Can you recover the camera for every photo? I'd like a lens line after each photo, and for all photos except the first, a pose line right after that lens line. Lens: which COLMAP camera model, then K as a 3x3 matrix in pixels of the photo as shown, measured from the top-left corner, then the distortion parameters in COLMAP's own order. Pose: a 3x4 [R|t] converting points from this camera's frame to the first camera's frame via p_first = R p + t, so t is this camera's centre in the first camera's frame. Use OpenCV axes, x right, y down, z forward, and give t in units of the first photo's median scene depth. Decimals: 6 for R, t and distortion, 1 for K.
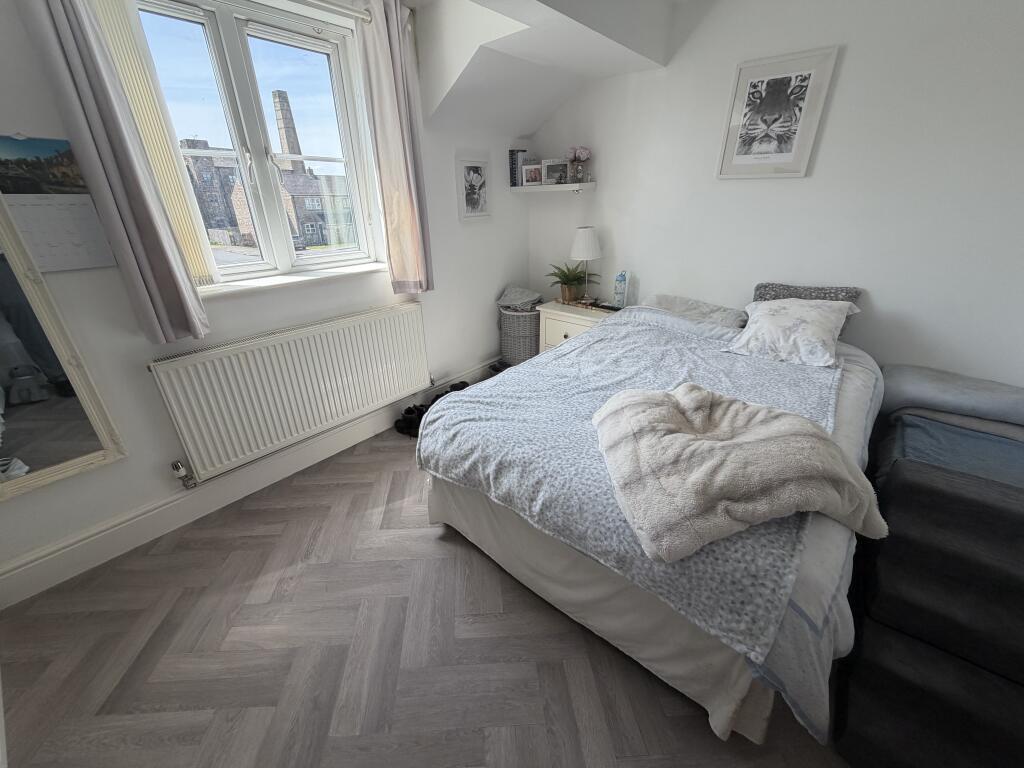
lens RADIAL K [[409.2, 0, 509.9], [0, 409.2, 383.7], [0, 0, 1]] dist [0.000224, -0.000206]
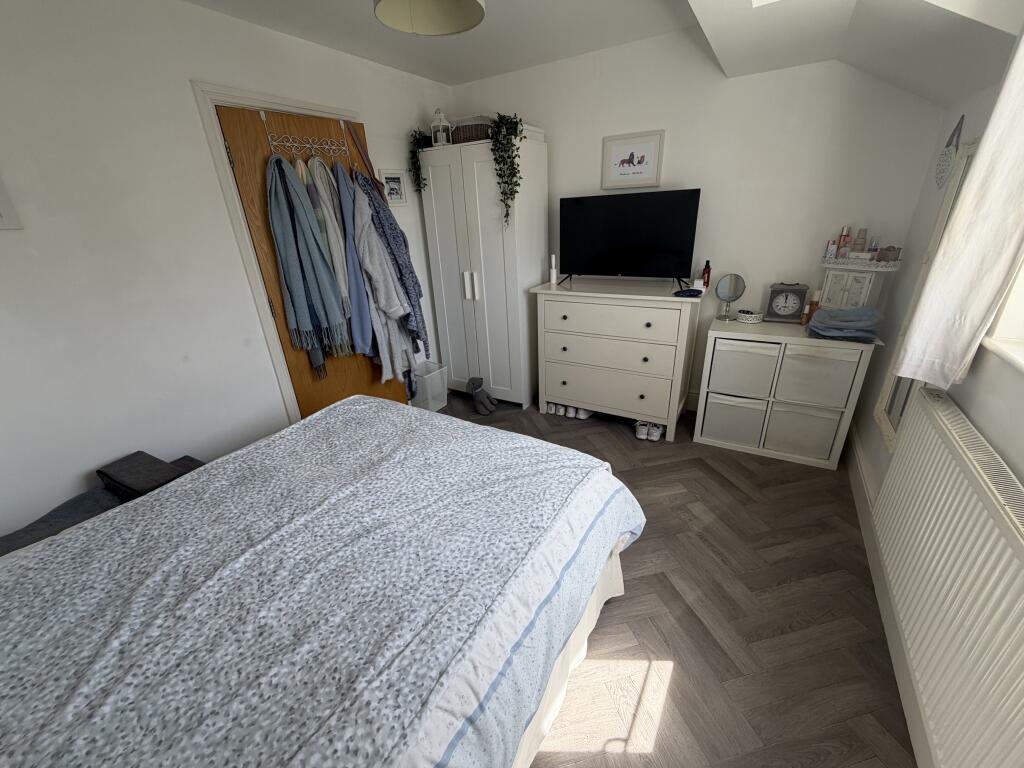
lens RADIAL K [[409.2, 0, 509.9], [0, 409.2, 383.7], [0, 0, 1]] dist [0.000224, -0.000206]
pose [[-0.984340, 0.118956, -0.130092, 0.105708], [-0.017509, 0.668358, 0.743633, -0.710877], [0.175408, 0.734266, -0.655809, 1.457035]]
